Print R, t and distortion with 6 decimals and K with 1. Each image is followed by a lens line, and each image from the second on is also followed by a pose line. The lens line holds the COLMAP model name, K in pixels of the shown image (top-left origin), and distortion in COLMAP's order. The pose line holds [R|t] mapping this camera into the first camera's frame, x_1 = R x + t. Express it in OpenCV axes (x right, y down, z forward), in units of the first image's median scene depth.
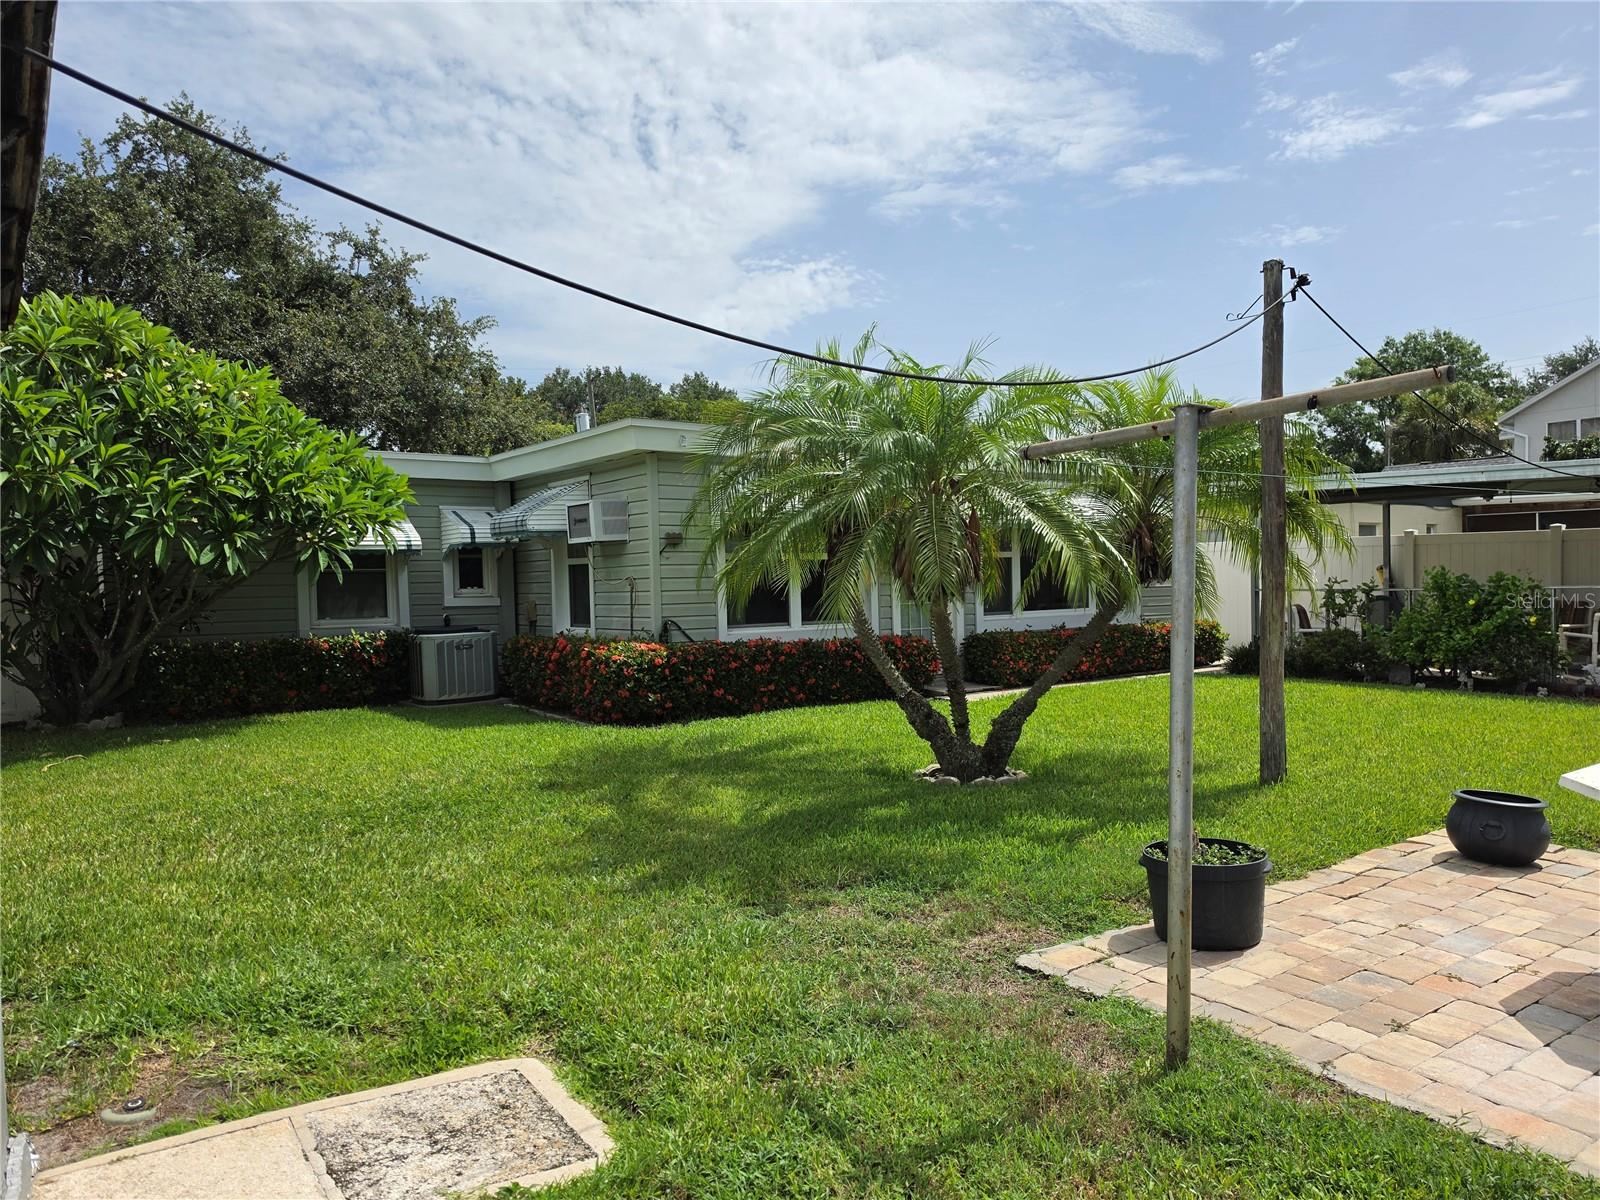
lens RADIAL K [[1111.6, 0, 803.6], [0, 1111.6, 611.6], [0, 0, 1]] dist [0.125741, -0.191093]
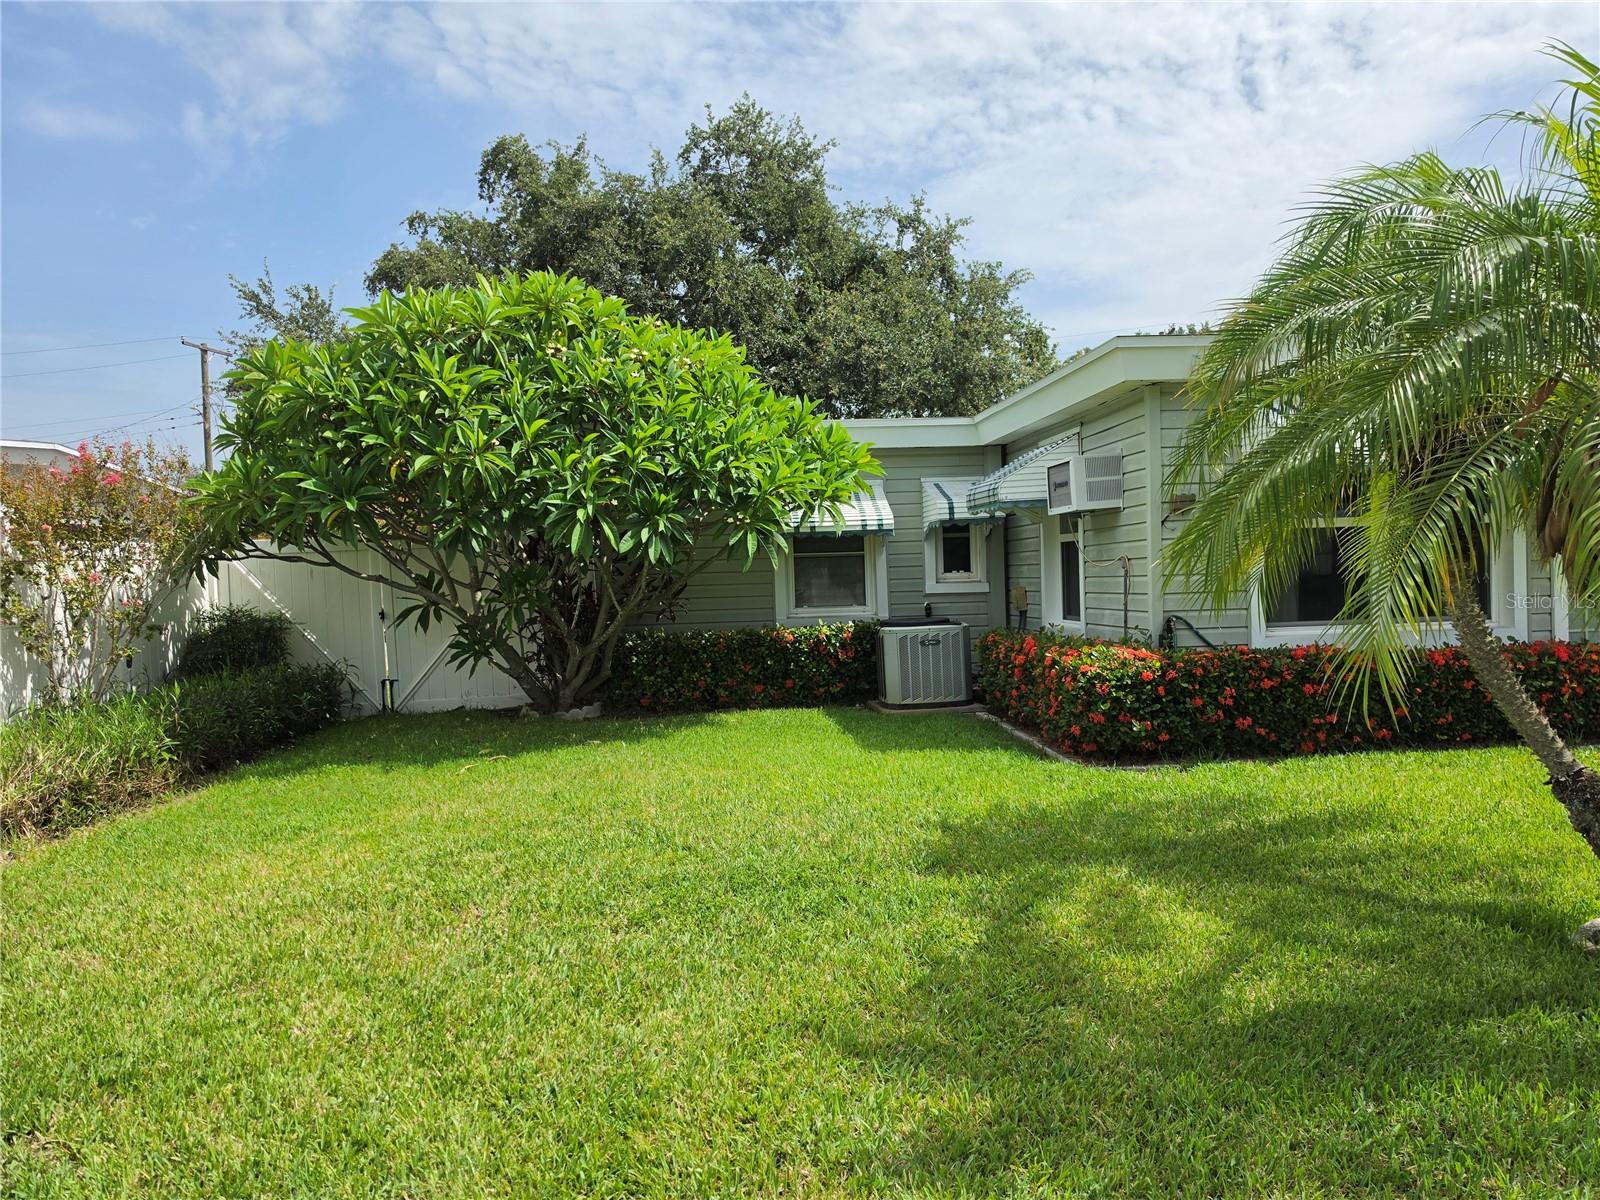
lens RADIAL K [[1111.6, 0, 803.6], [0, 1111.6, 611.6], [0, 0, 1]] dist [0.125741, -0.191093]
pose [[0.872258, 0.010342, -0.488937, 0.025099], [-0.000507, 0.999795, 0.020242, -0.009349], [0.489046, -0.017408, 0.872084, 0.238652]]
